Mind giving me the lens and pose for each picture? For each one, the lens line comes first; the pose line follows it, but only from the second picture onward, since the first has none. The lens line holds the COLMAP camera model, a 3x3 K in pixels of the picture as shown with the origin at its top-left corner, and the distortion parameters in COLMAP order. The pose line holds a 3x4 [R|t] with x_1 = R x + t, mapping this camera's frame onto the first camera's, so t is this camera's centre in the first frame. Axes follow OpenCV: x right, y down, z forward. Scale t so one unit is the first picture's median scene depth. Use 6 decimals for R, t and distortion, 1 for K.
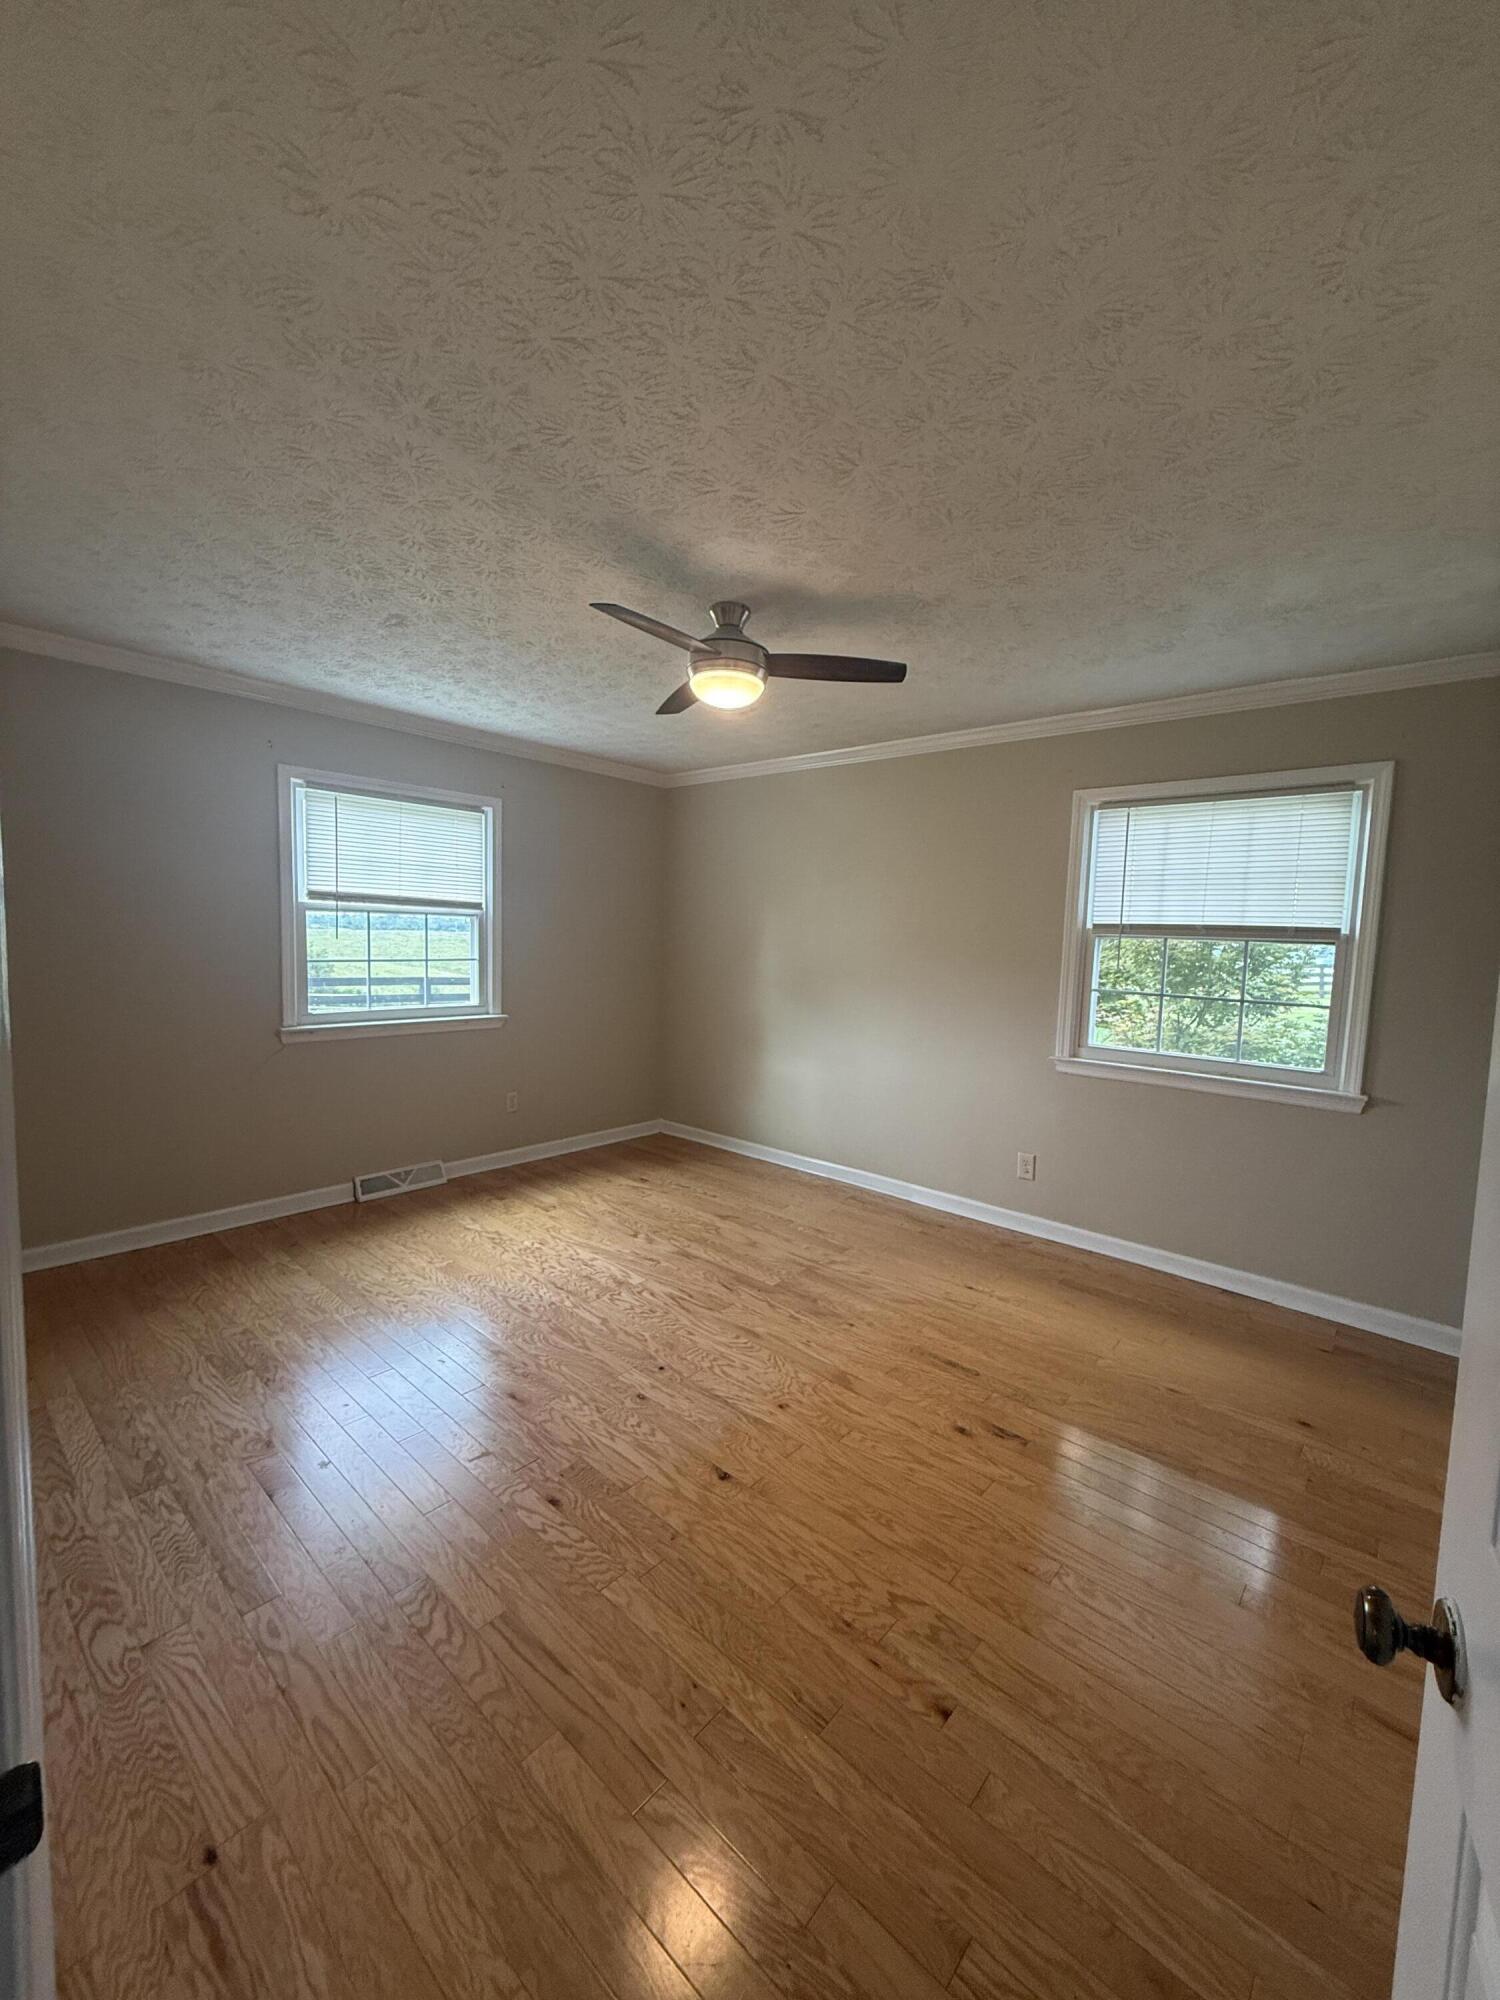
lens RADIAL K [[792.4, 0, 750.0], [0, 792.4, 1000.0], [0, 0, 1]] dist [-0.002974, -0.000390]
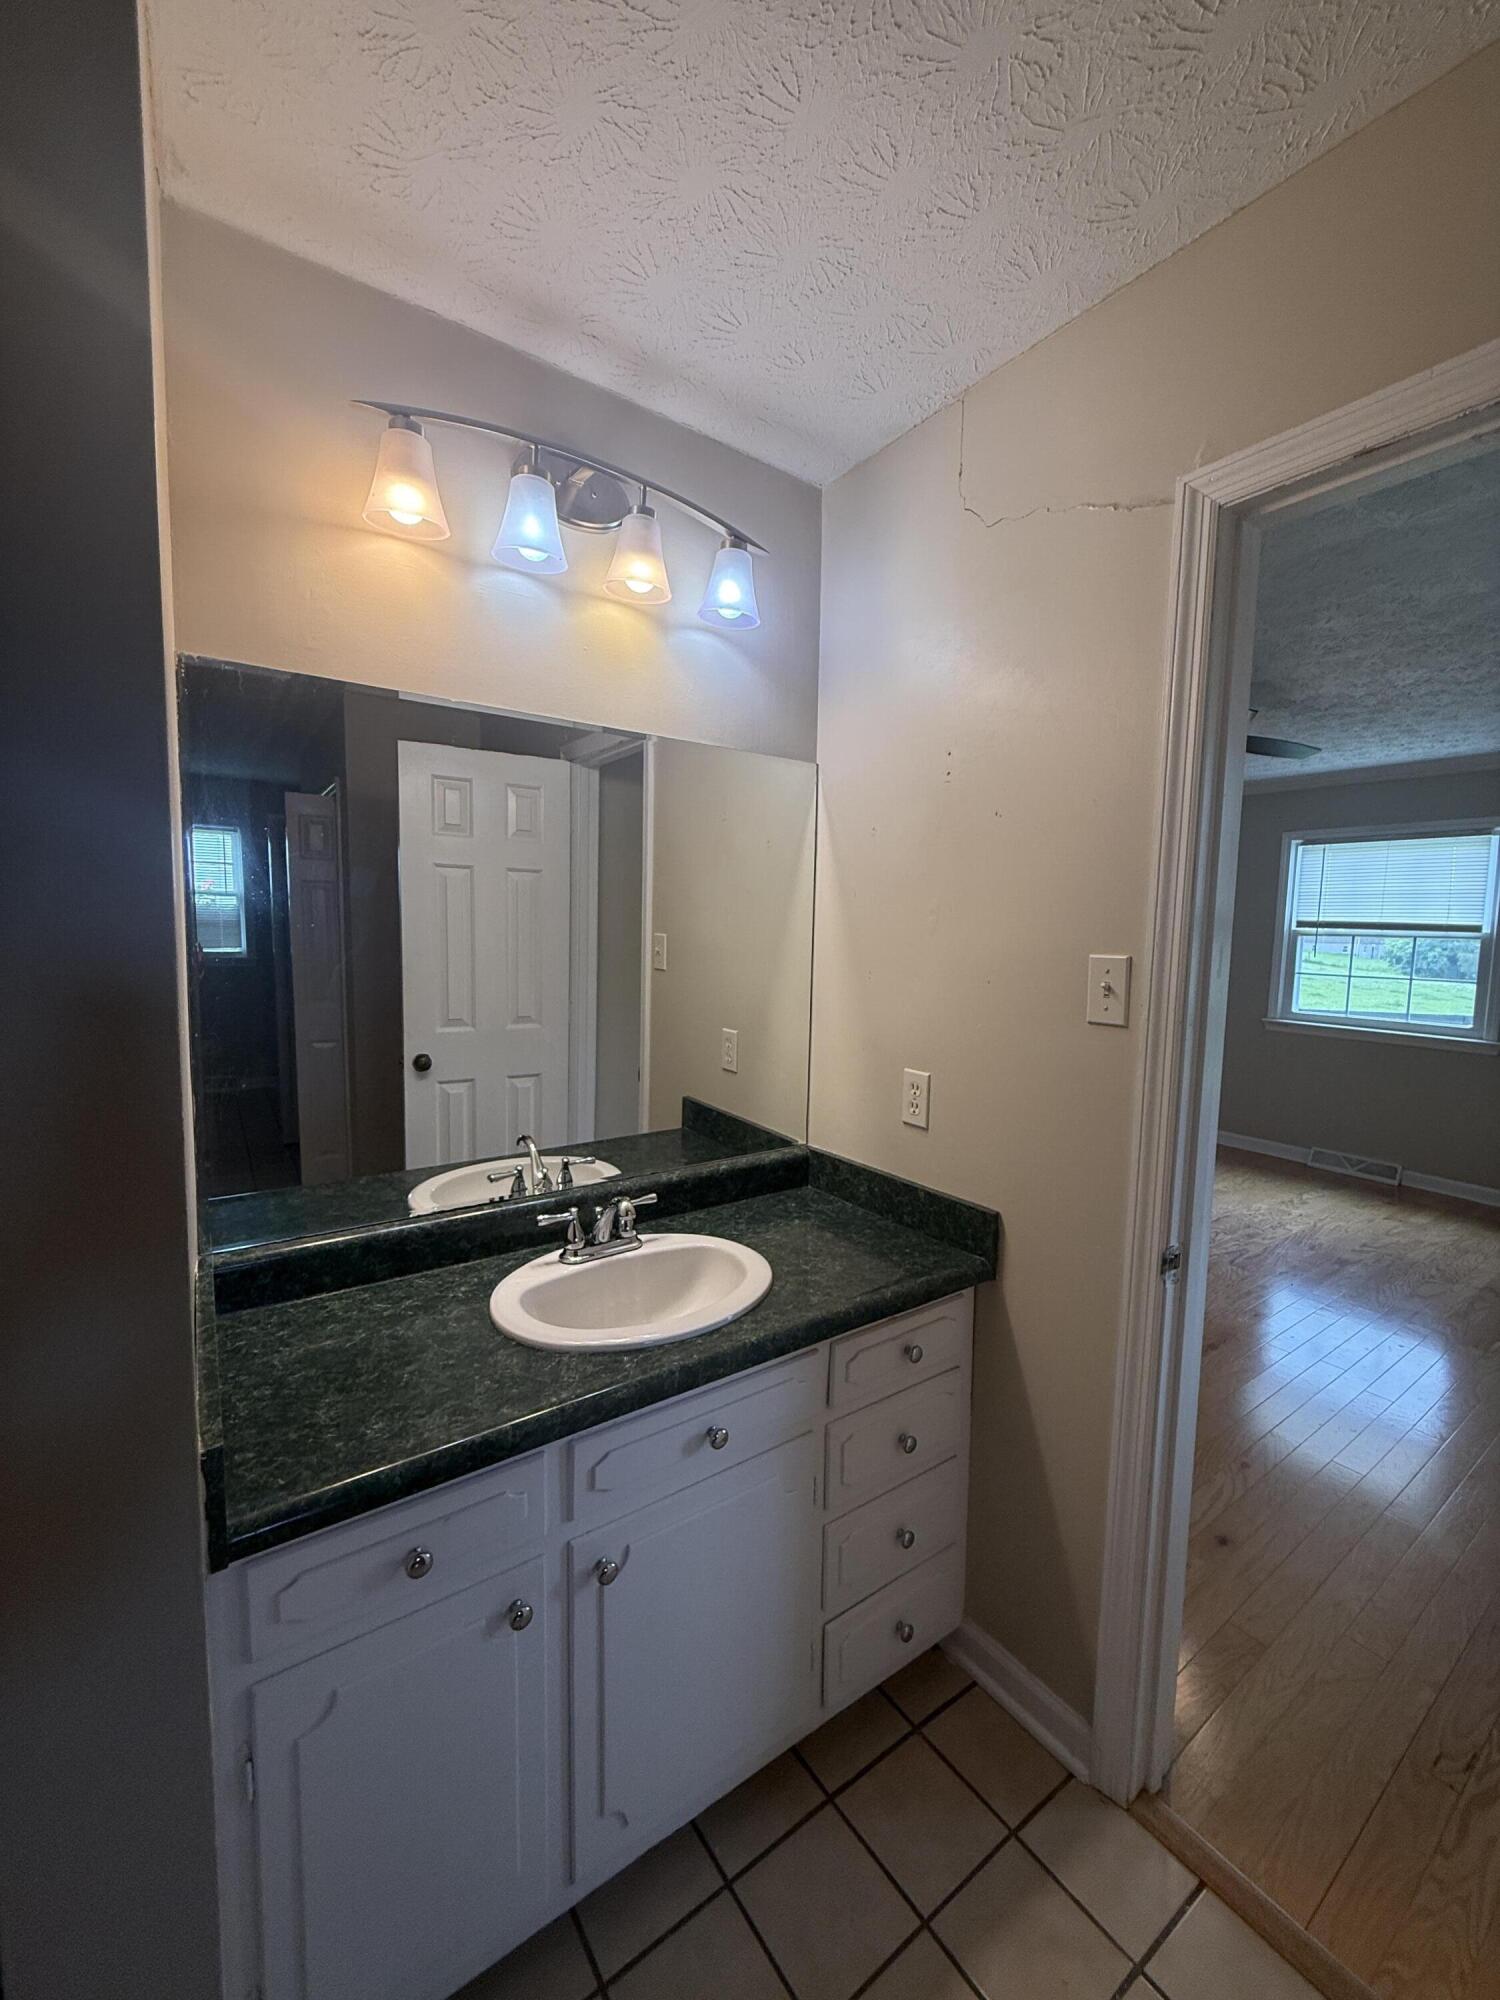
lens RADIAL K [[798.5, 0, 750.0], [0, 798.5, 1000.0], [0, 0, 1]] dist [0.001524, 0.000060]
pose [[-0.225778, 0.053217, -0.972724, 0.977205], [-0.117269, 0.989761, 0.081369, -0.005645], [0.967095, 0.132442, -0.217225, 0.403235]]
